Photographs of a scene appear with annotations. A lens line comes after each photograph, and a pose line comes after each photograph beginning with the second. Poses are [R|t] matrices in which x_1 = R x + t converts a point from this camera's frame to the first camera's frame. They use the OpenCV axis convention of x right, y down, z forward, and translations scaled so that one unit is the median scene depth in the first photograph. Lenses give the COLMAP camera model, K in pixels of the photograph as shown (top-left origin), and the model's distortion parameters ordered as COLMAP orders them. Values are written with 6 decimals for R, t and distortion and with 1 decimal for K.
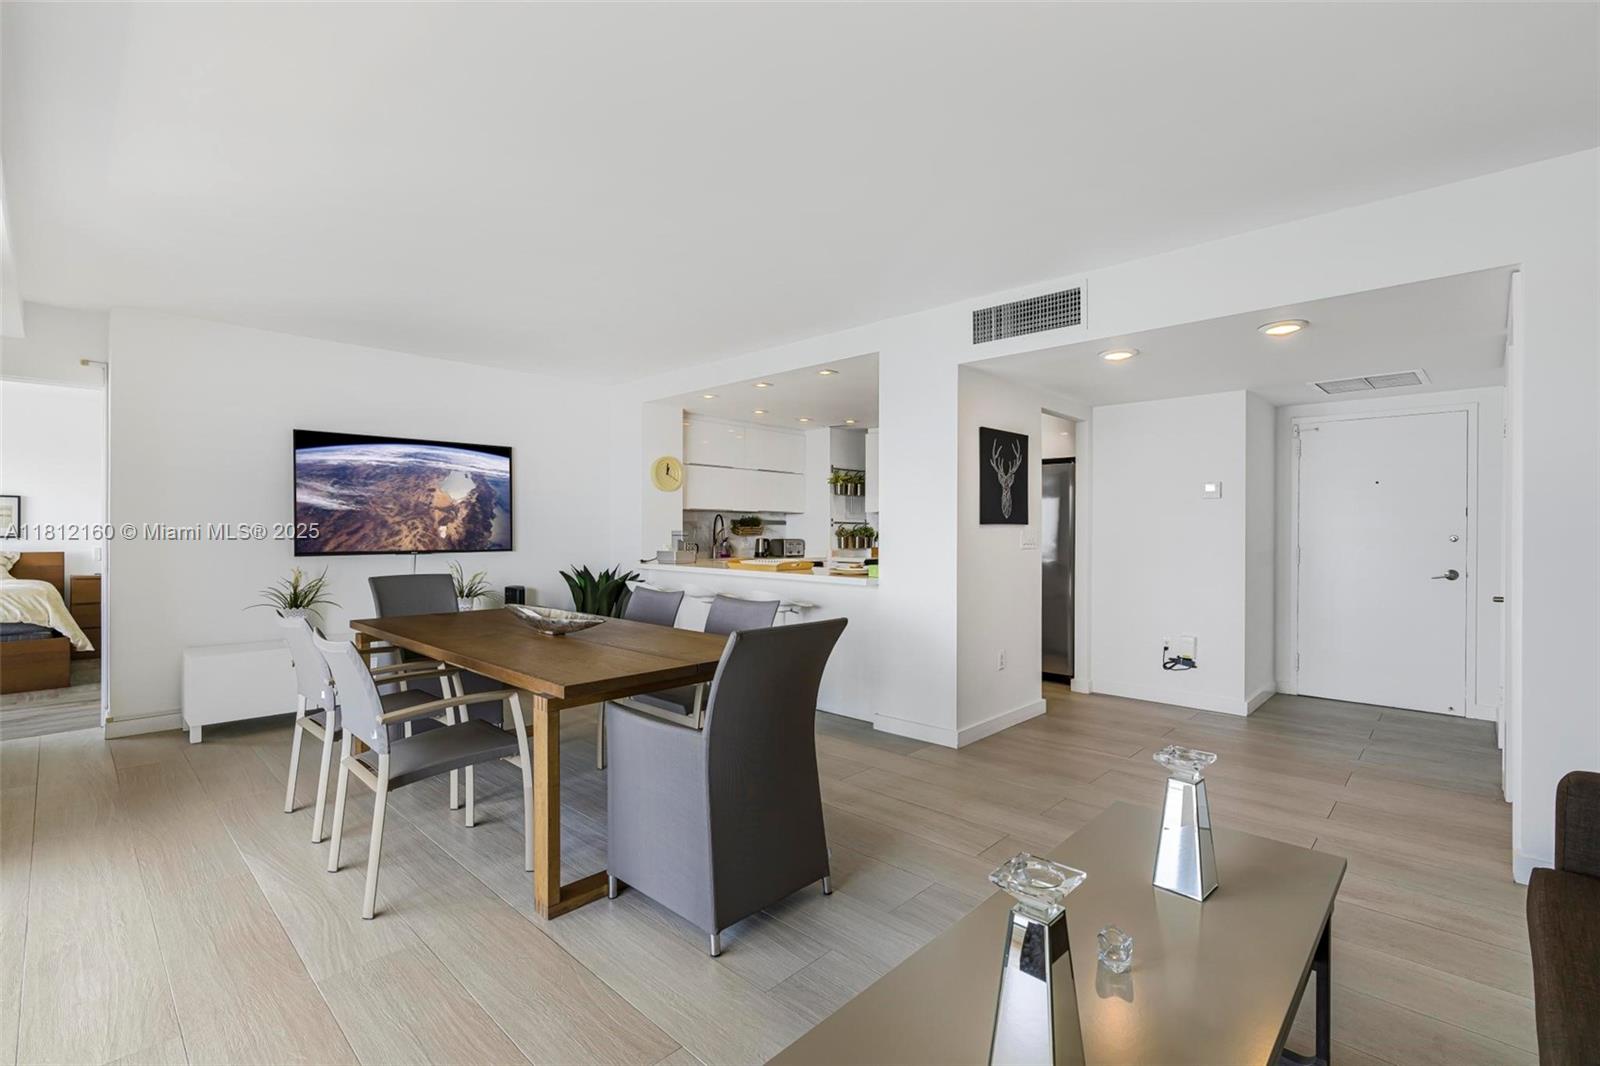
lens RADIAL K [[734.7, 0, 810.9], [0, 734.7, 532.7], [0, 0, 1]] dist [-0.003229, -0.000650]
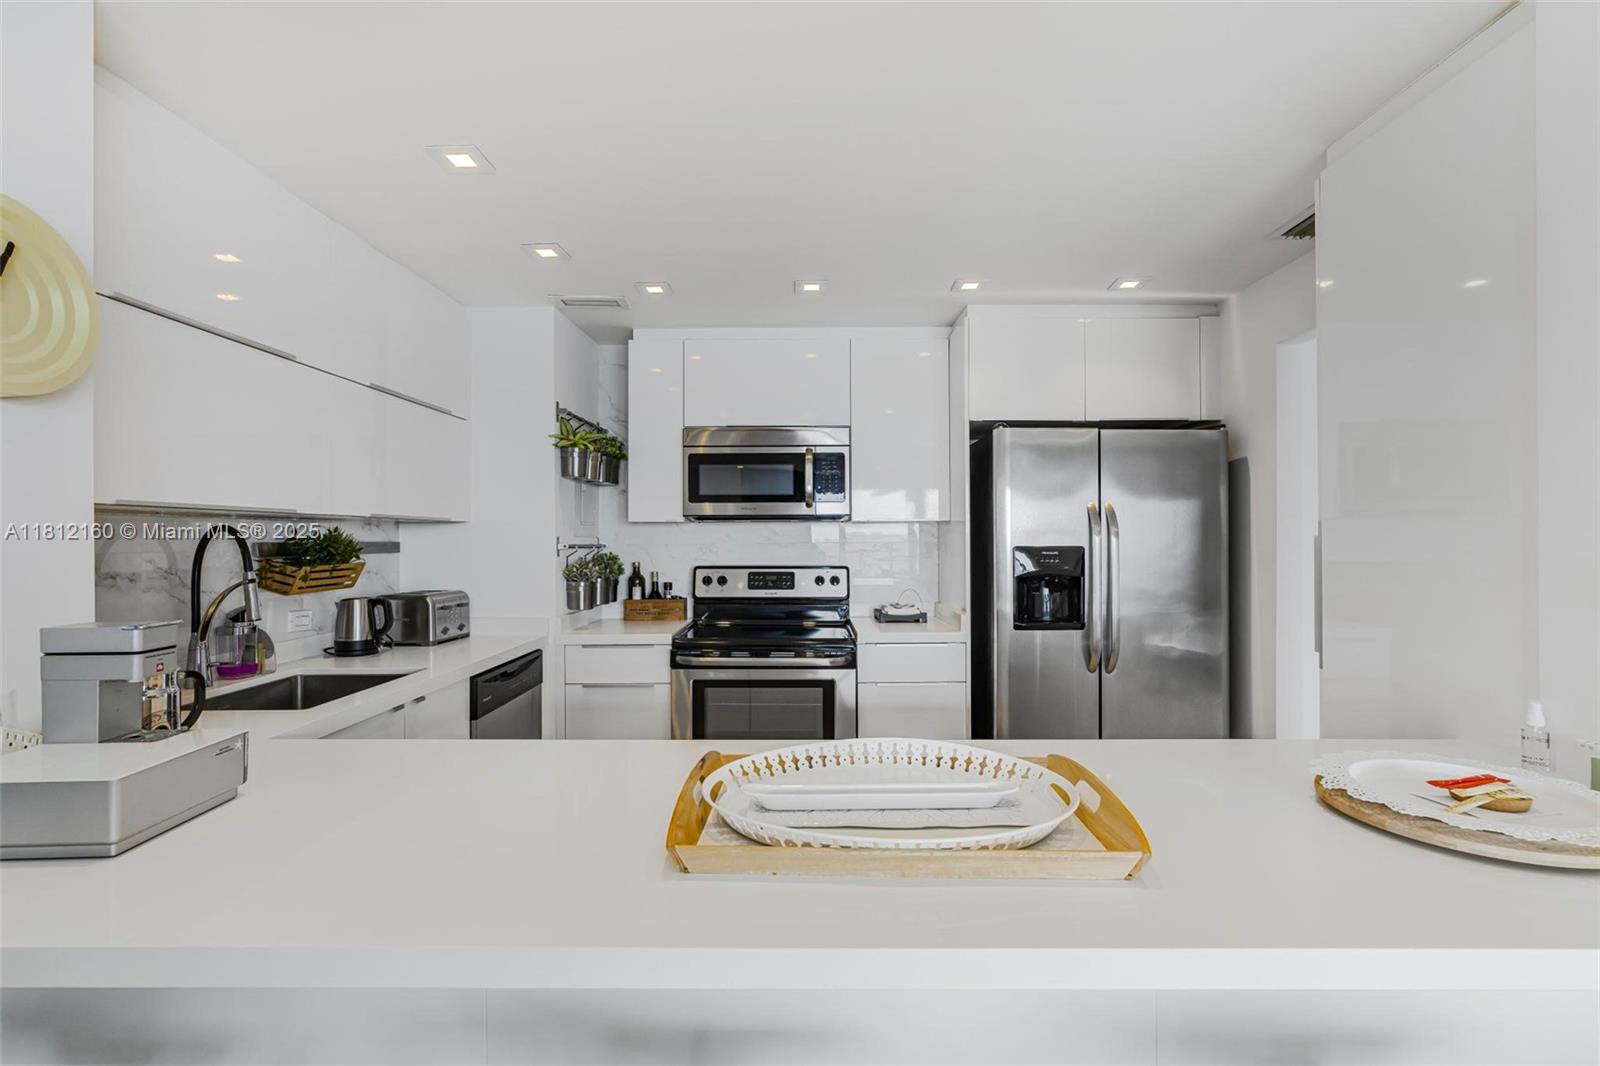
lens RADIAL K [[733.1, 0, 800.0], [0, 733.1, 533.0], [0, 0, 1]] dist [-0.003979, -0.000383]
pose [[0.740971, -0.002790, 0.671532, -0.183883], [0.007835, 0.999959, -0.004491, -0.024057], [-0.671492, 0.008590, 0.740962, 0.807390]]
